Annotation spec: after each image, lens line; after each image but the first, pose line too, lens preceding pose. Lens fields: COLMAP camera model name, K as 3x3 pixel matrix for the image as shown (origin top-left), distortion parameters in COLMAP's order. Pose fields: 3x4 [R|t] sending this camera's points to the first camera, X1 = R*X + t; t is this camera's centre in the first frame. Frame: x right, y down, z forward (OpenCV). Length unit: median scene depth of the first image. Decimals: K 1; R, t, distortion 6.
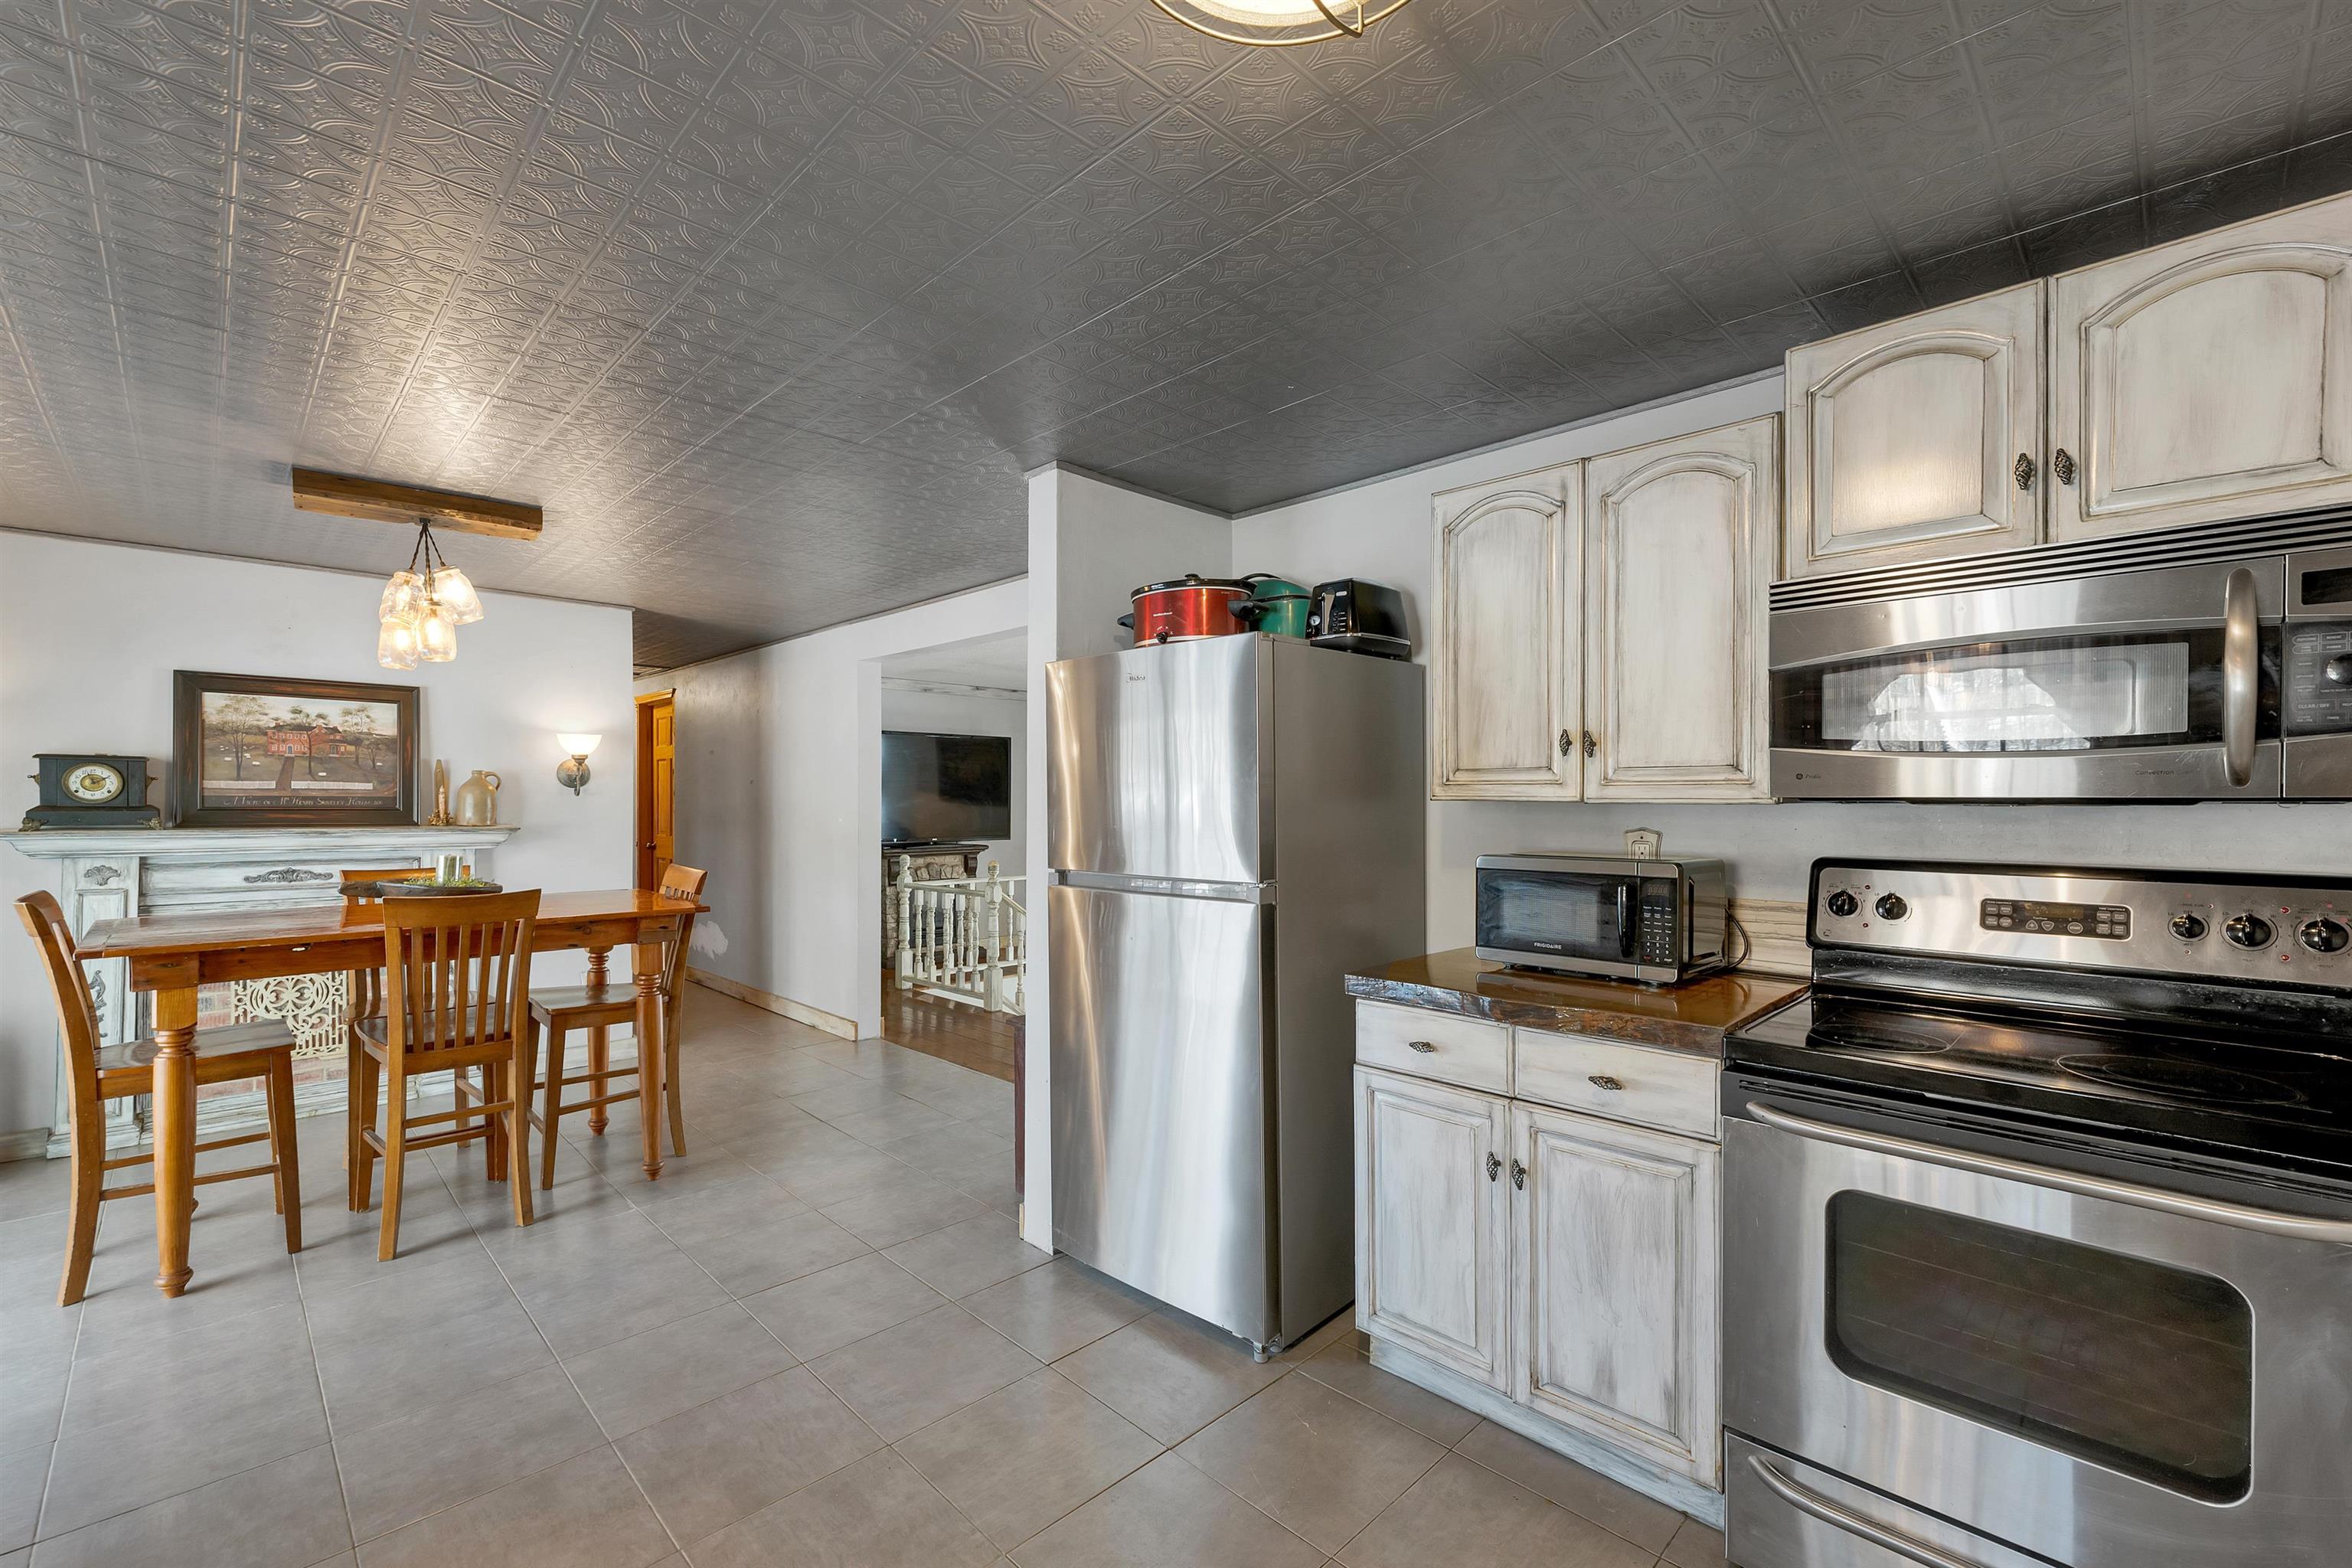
lens RADIAL K [[1008.0, 0, 1131.8], [0, 1008.0, 808.3], [0, 0, 1]] dist [0.014305, 0.000052]
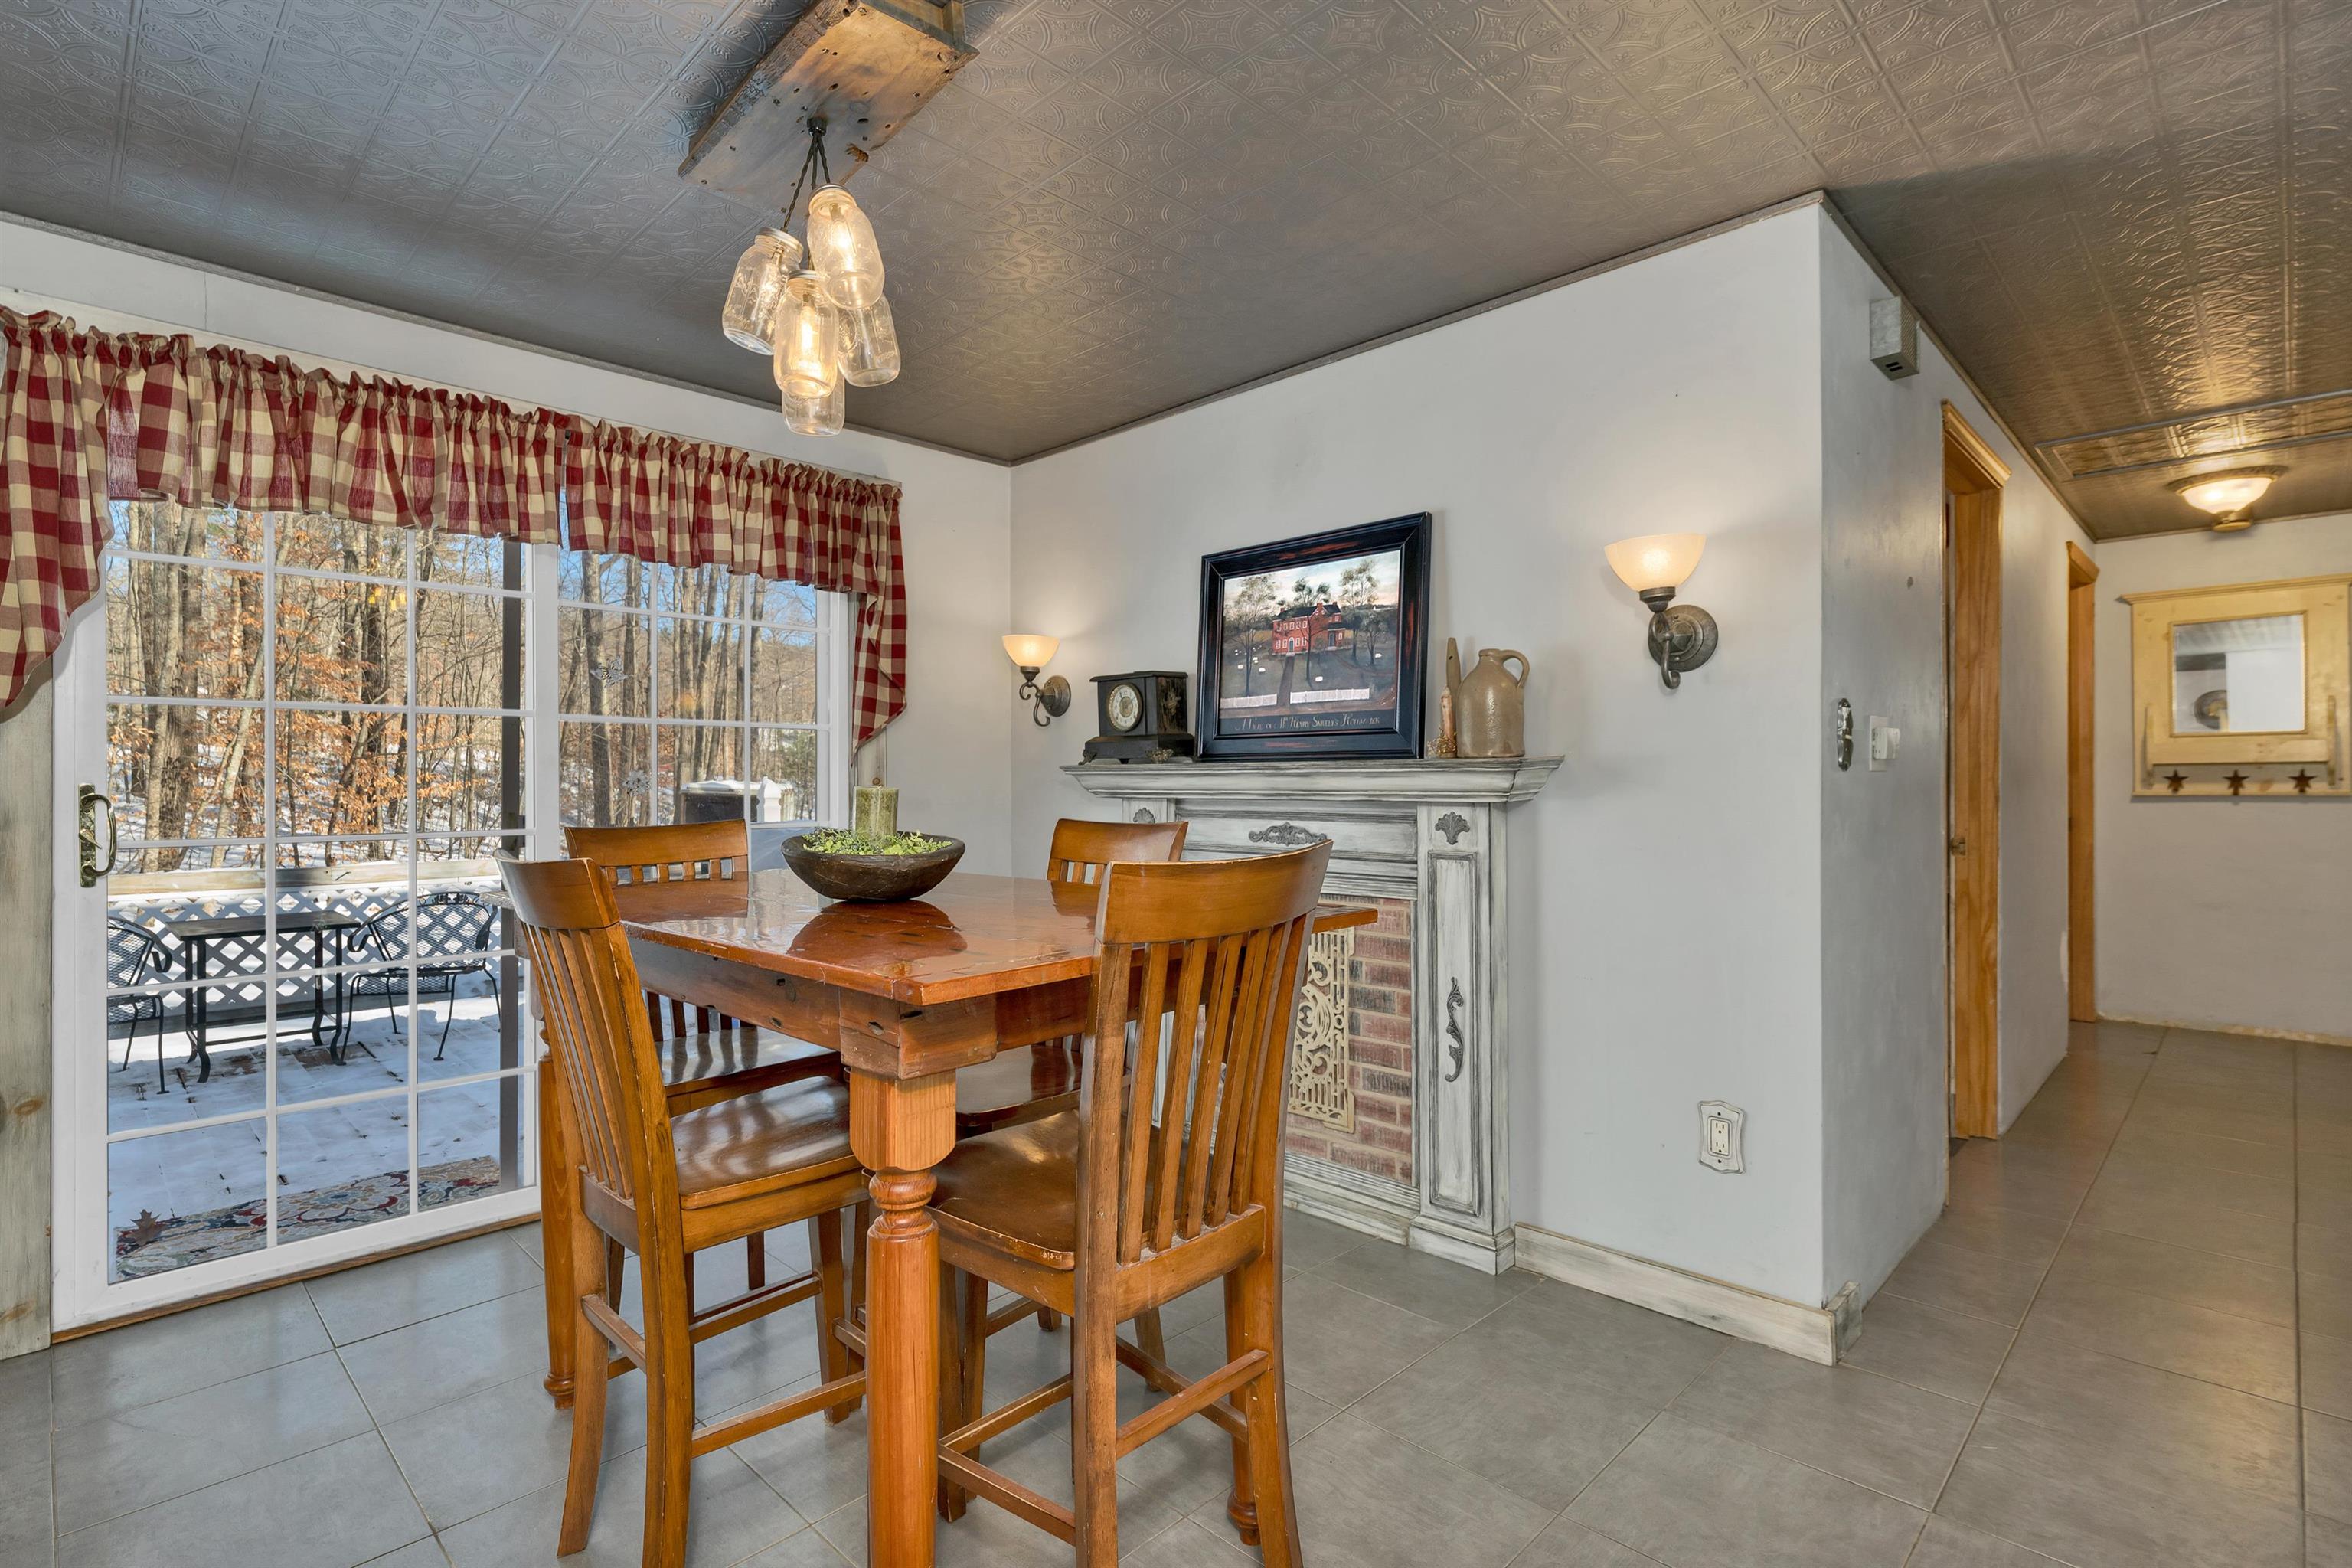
lens RADIAL K [[1077.7, 0, 1176.0], [0, 1077.7, 784.0], [0, 0, 1]] dist [-0.011898, -0.000101]
pose [[0.073944, 0.003073, -0.997258, -0.131648], [0.000384, 0.999995, 0.003110, 0.031882], [0.997262, -0.000613, 0.073943, 0.901666]]
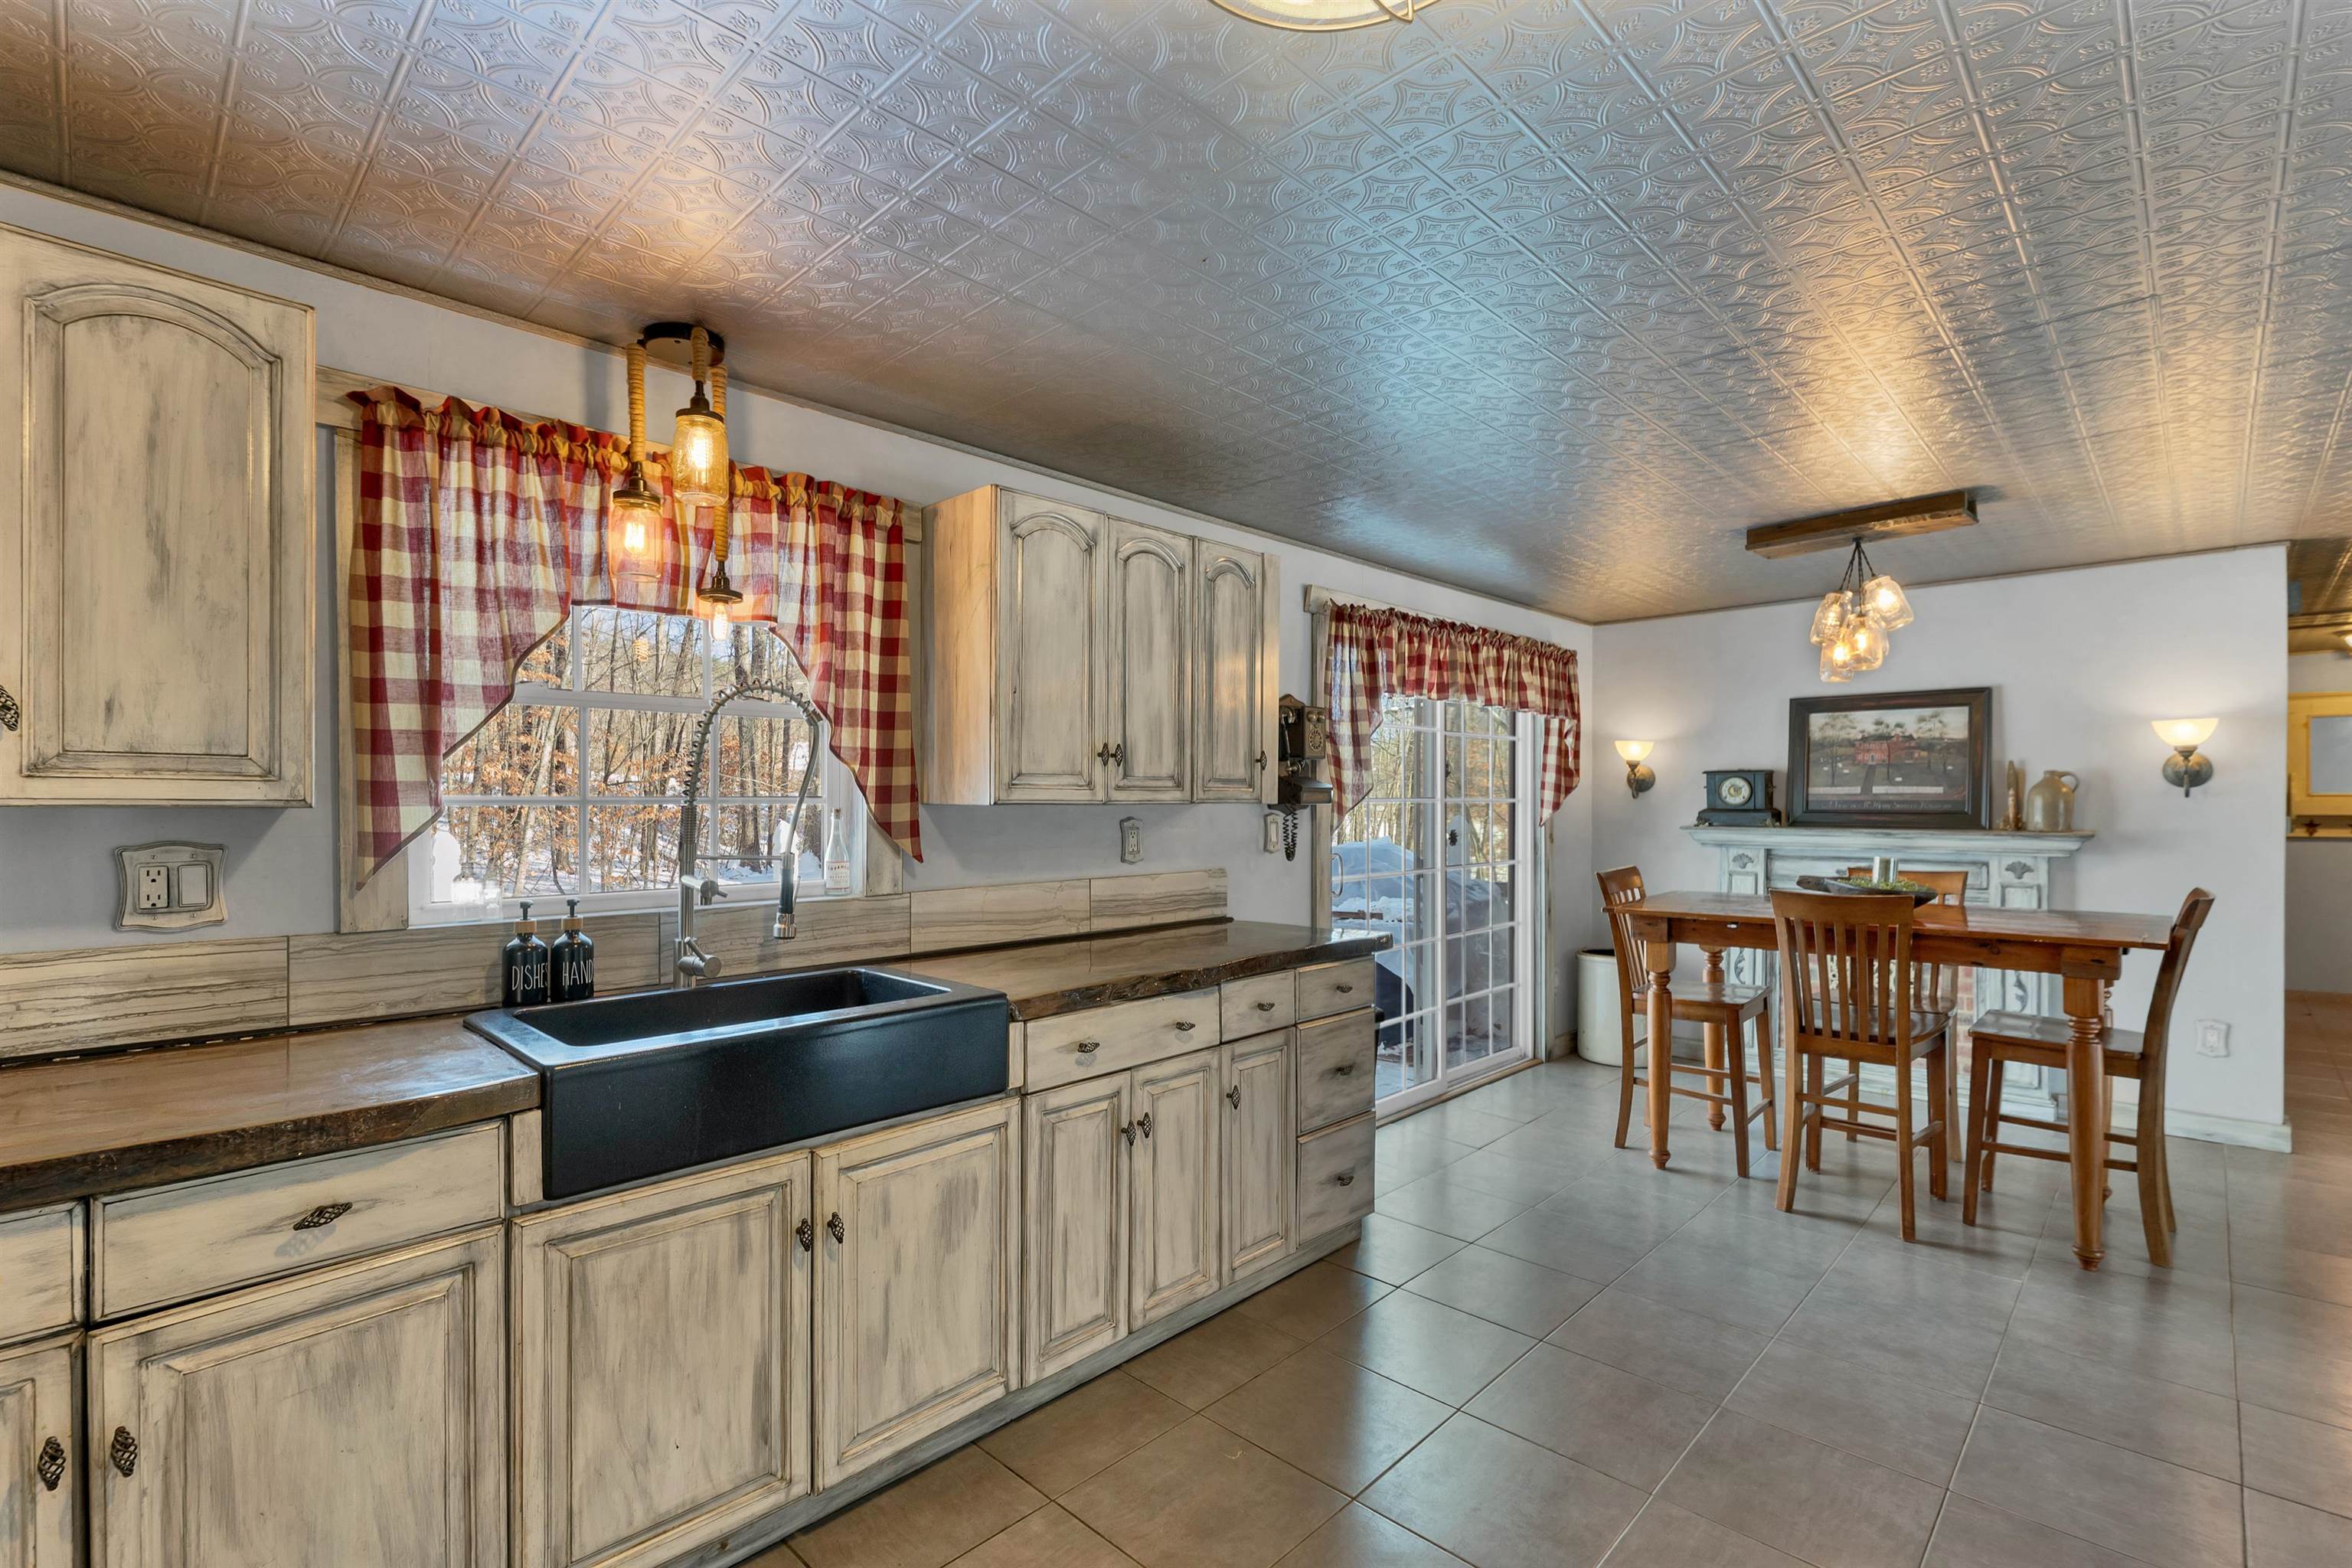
lens RADIAL K [[1049.2, 0, 1179.2], [0, 1049.2, 808.0], [0, 0, 1]] dist [0.000239, -0.000038]
pose [[0.047328, 0.001973, -0.998877, 0.289647], [-0.004942, 0.999986, 0.001741, -0.001495], [0.998867, 0.004854, 0.047337, 0.197336]]
